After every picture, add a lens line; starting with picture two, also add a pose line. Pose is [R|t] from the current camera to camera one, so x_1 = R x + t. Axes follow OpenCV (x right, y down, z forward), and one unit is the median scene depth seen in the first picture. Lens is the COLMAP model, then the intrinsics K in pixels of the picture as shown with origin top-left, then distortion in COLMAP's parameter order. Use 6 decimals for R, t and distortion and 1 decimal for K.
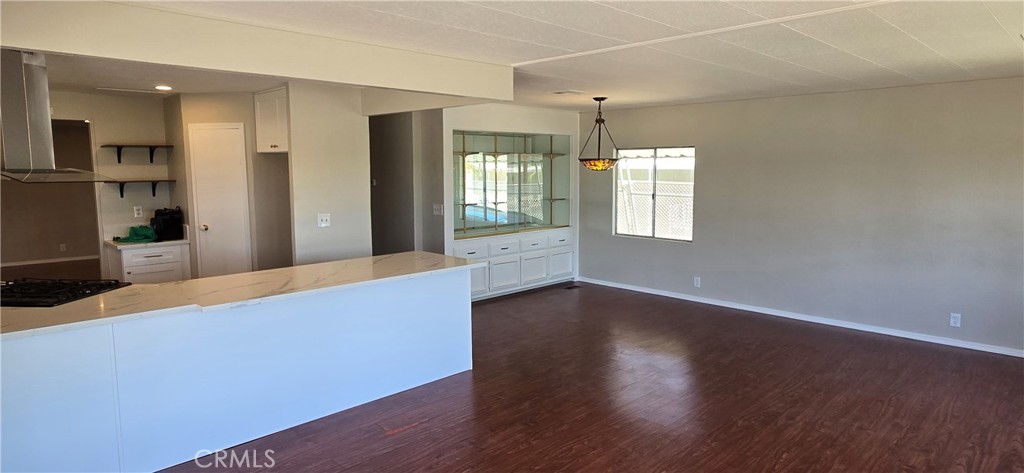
lens RADIAL K [[590.7, 0, 513.3], [0, 590.7, 236.8], [0, 0, 1]] dist [-0.002865, -0.001603]
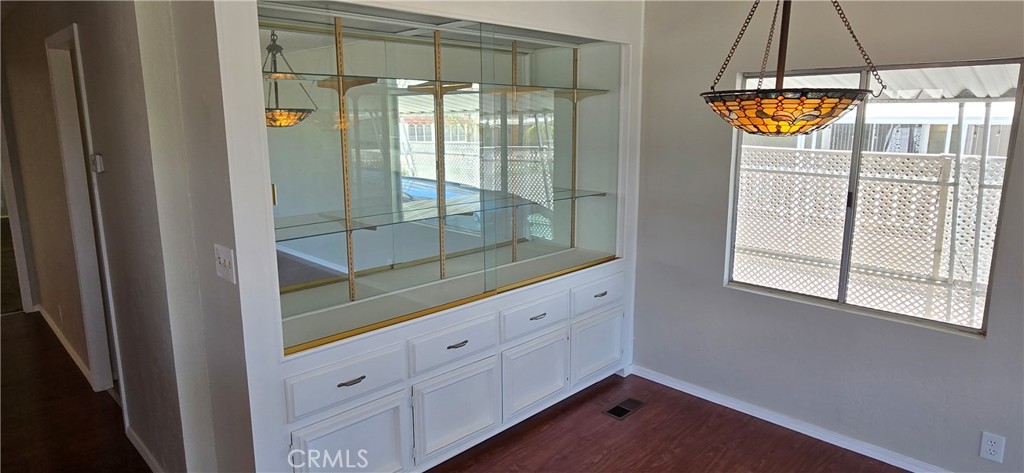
lens RADIAL K [[590.7, 0, 512.3], [0, 590.7, 233.7], [0, 0, 1]] dist [-0.002865, -0.001603]
pose [[0.999994, 0.001104, 0.003362, 0.016487], [-0.001357, 0.997112, 0.075936, -0.068265], [-0.003268, -0.075940, 0.997107, 0.562023]]
